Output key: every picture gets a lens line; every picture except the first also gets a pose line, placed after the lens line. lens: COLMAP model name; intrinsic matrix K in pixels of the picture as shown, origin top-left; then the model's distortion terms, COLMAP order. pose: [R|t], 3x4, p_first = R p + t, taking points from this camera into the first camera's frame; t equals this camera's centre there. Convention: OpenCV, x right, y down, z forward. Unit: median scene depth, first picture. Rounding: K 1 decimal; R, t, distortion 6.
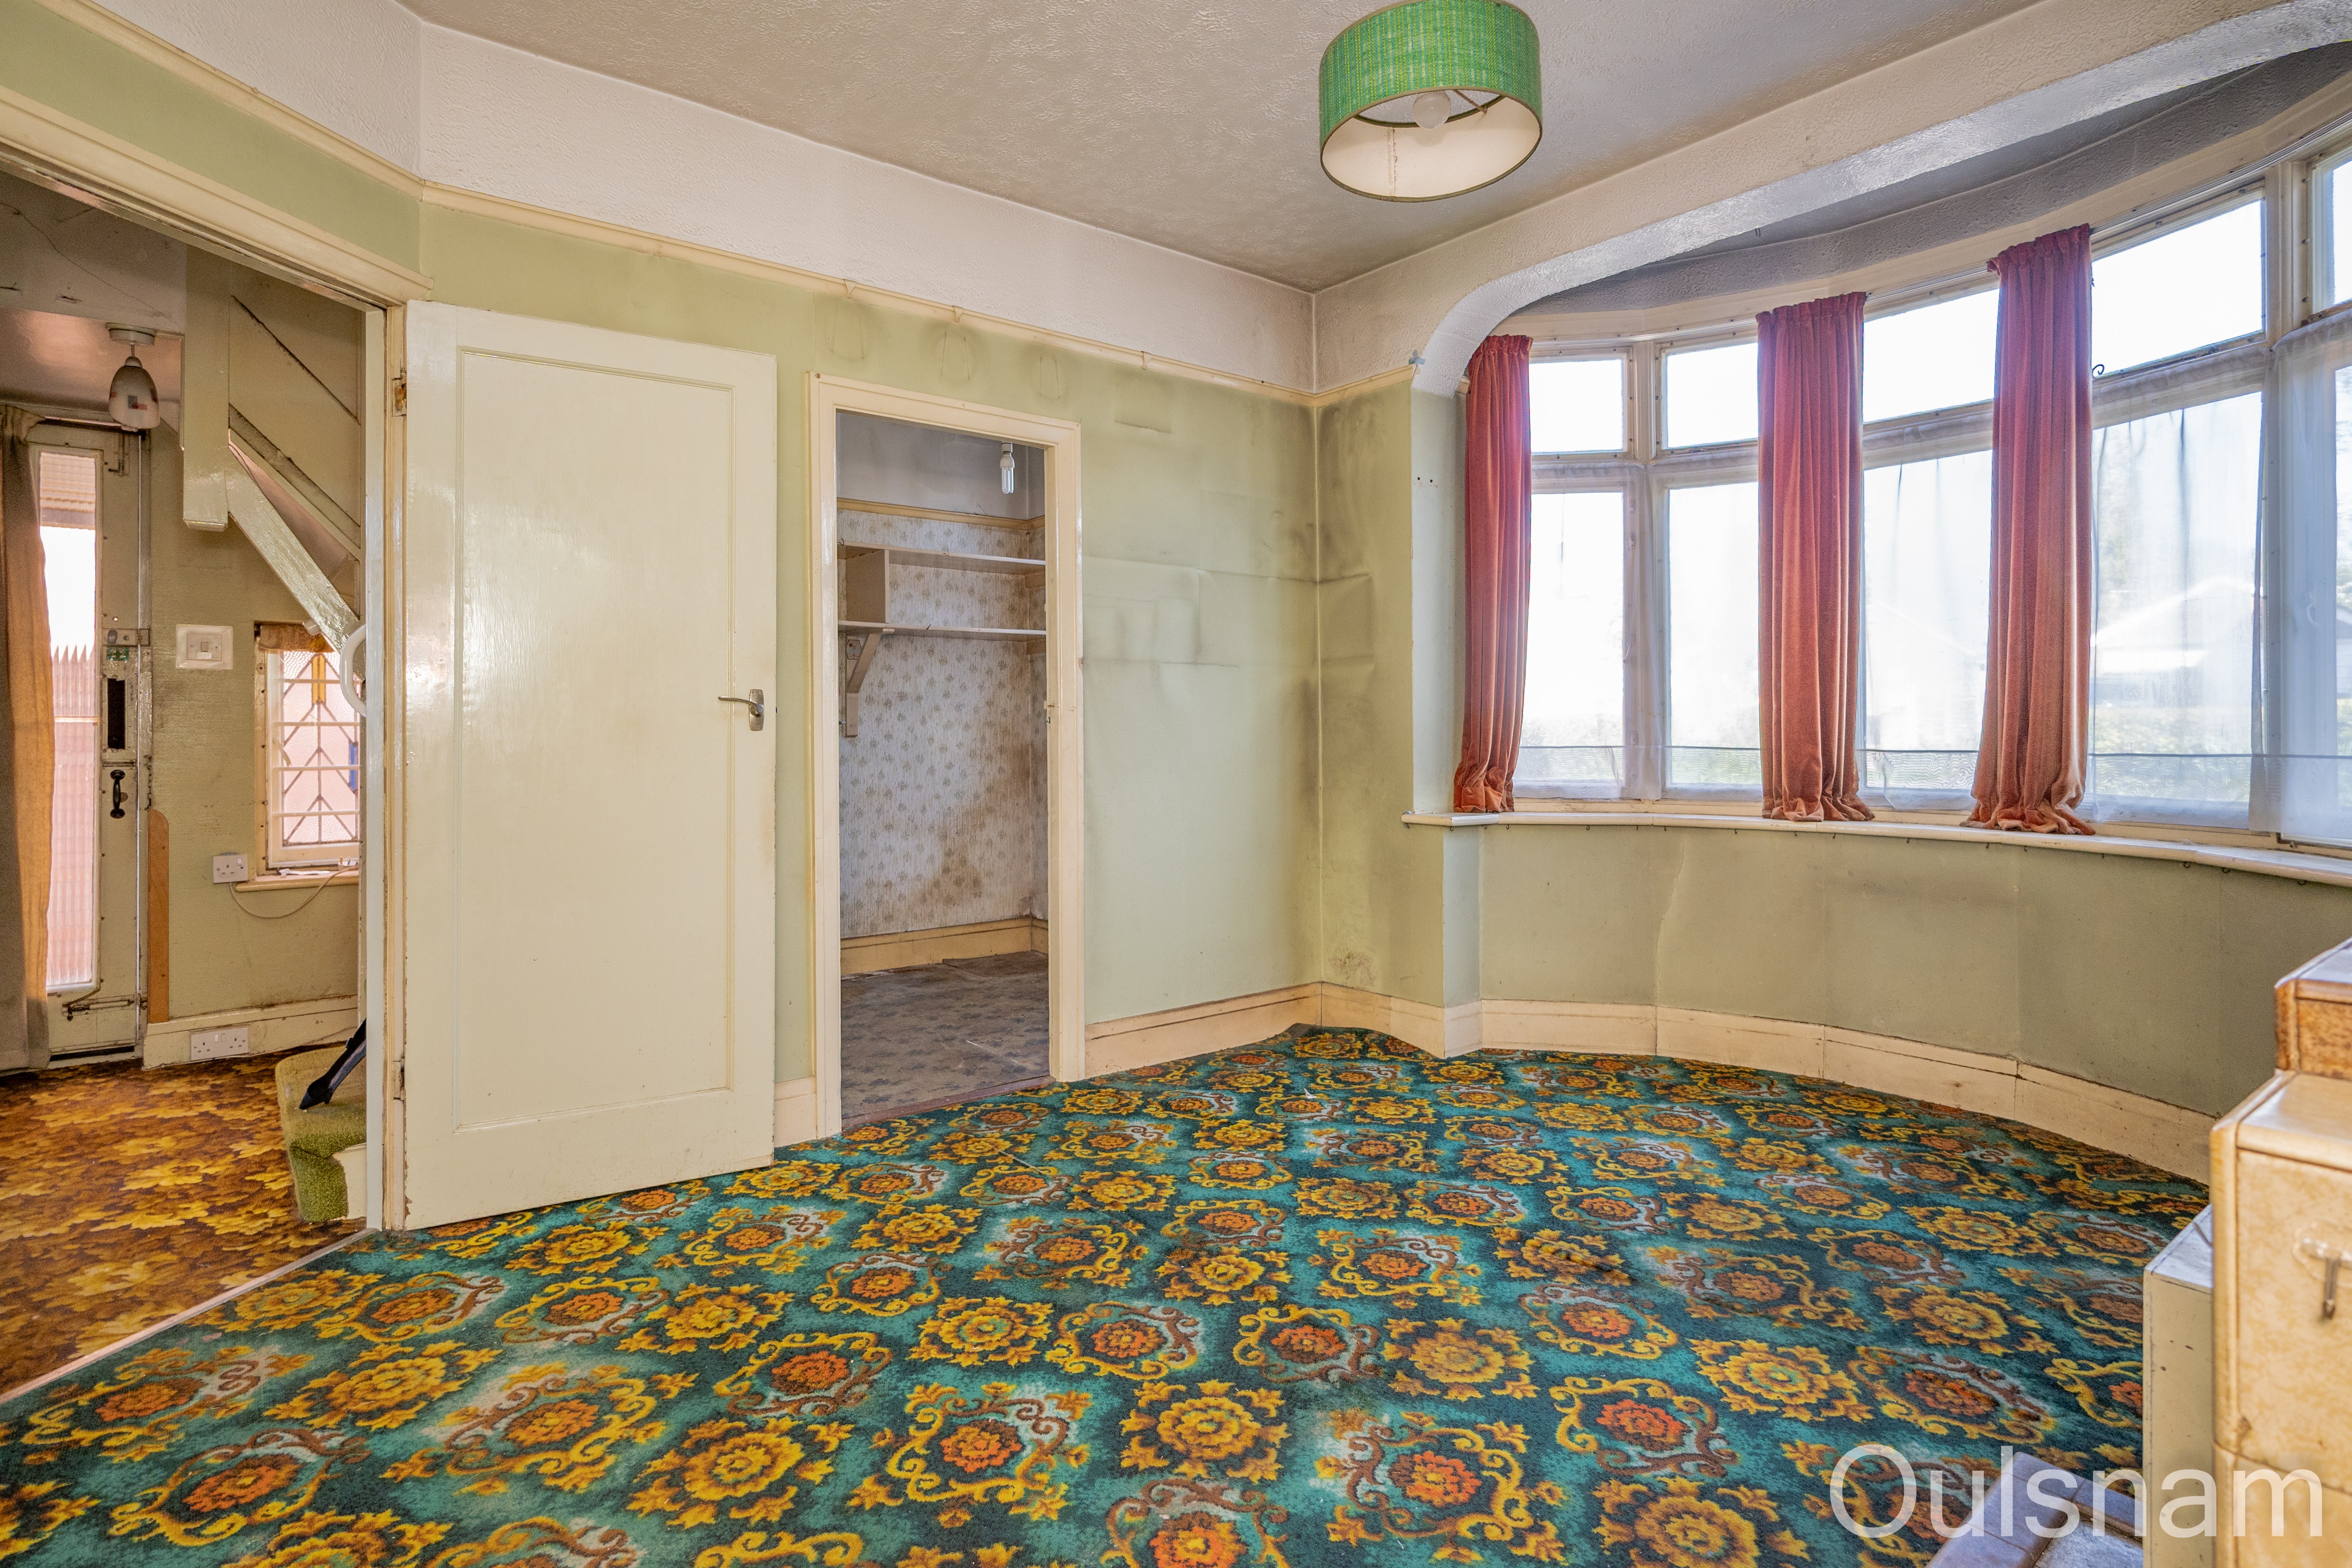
lens RADIAL K [[1188.6, 0, 1172.6], [0, 1188.6, 755.1], [0, 0, 1]] dist [-0.003418, -0.000268]
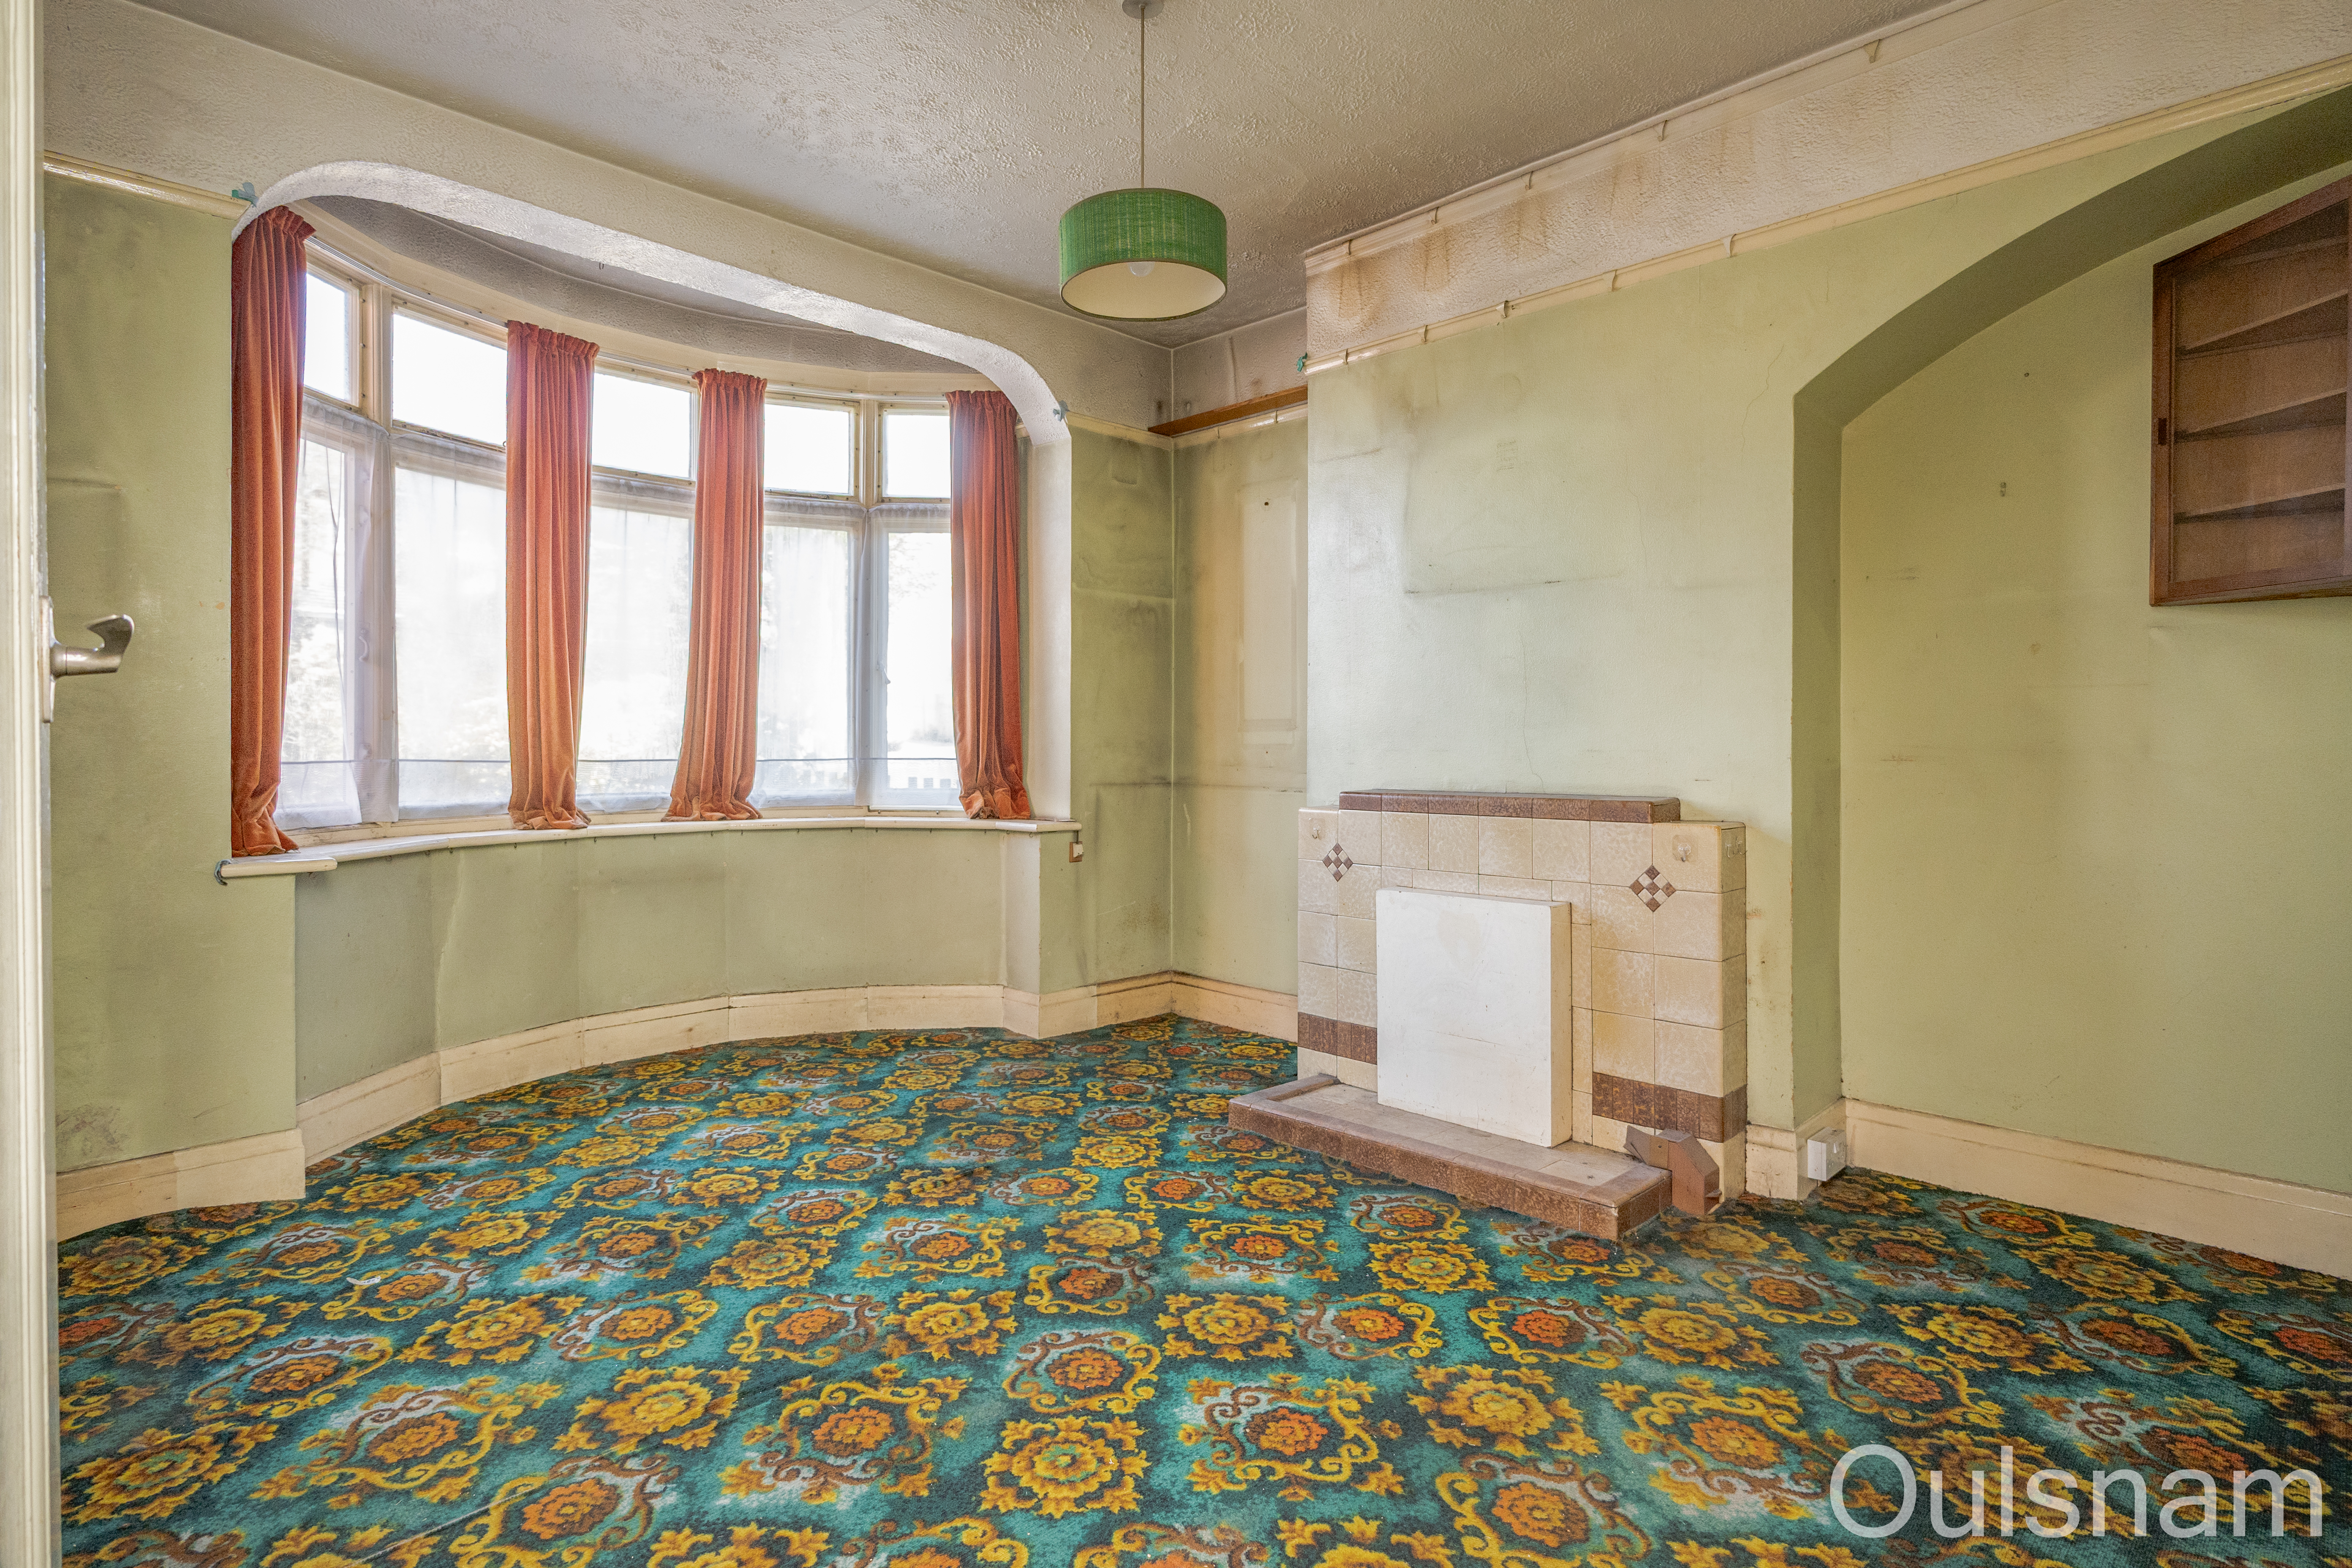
lens RADIAL K [[1188.6, 0, 1172.6], [0, 1188.6, 755.1], [0, 0, 1]] dist [-0.003418, -0.000268]
pose [[-0.114127, -0.005770, 0.993449, -0.731455], [0.018640, 0.999795, 0.007949, -0.009059], [-0.993291, 0.019425, -0.113996, 0.753160]]
